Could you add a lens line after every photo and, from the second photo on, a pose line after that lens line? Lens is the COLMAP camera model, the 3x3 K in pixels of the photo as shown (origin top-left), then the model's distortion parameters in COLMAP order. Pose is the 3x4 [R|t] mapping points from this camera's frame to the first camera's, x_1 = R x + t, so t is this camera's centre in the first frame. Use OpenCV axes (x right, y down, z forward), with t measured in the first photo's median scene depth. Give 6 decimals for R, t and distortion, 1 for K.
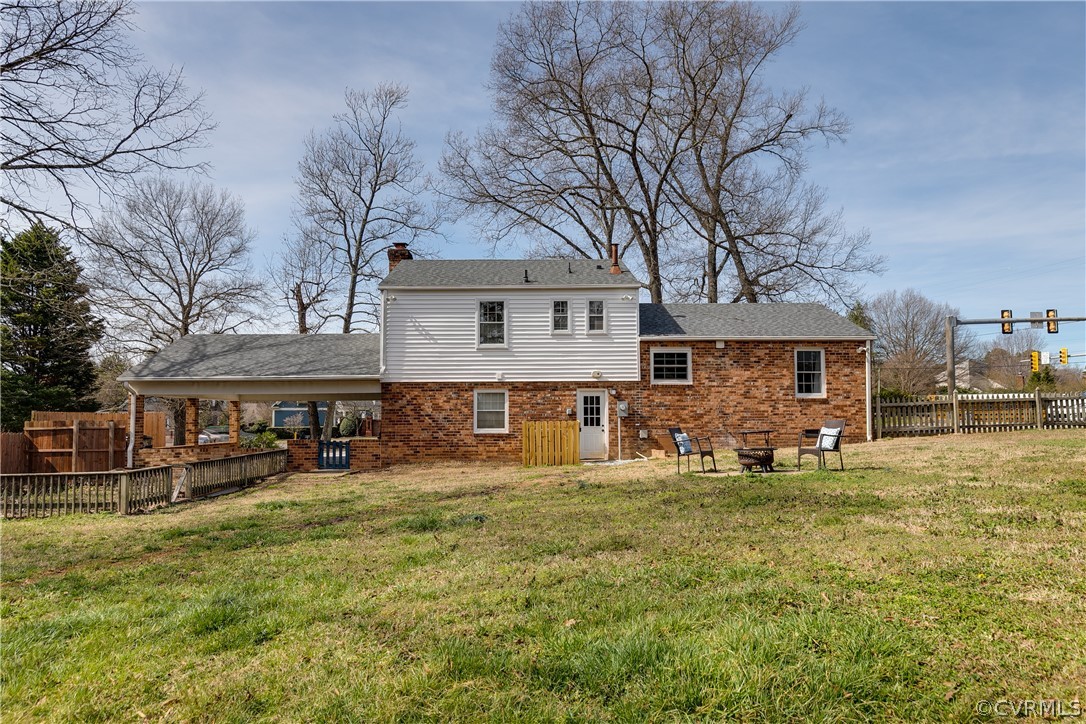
lens RADIAL K [[727.4, 0, 538.0], [0, 727.4, 330.7], [0, 0, 1]] dist [0.000850, -0.002359]
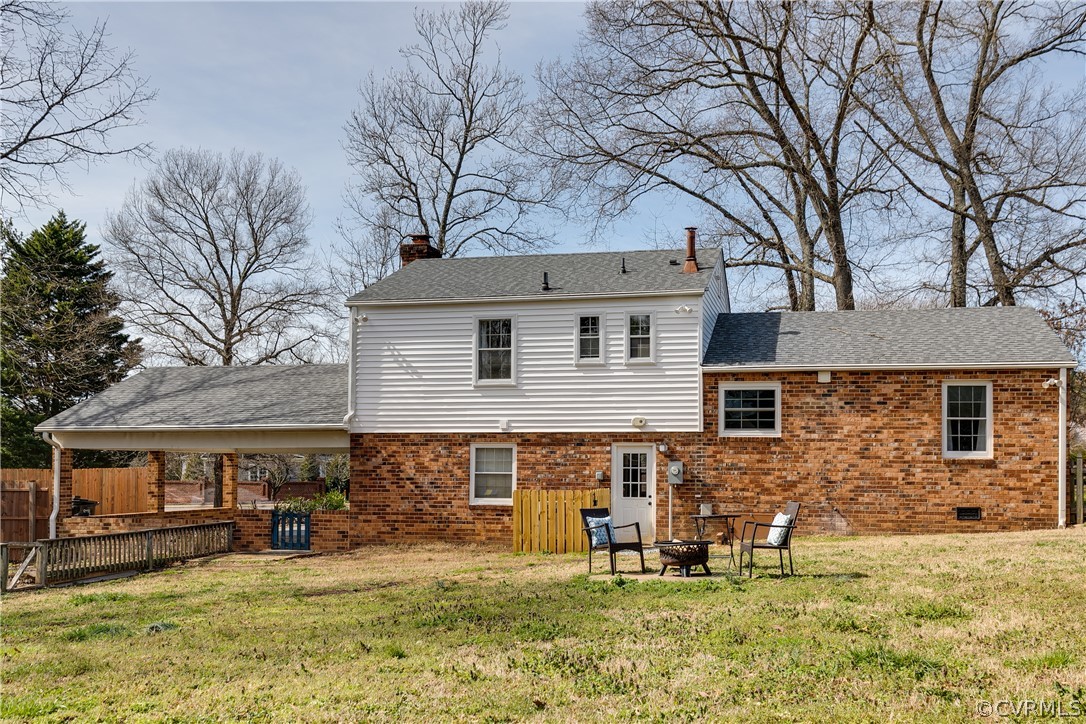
lens RADIAL K [[1086.8, 0, 543.5], [0, 1086.8, 363.9], [0, 0, 1]] dist [-0.000391, 0.000000]
pose [[0.974113, -0.012964, -0.225689, 0.223315], [0.017855, 0.999648, 0.019643, -0.016856], [0.225355, -0.023164, 0.974001, -0.021308]]
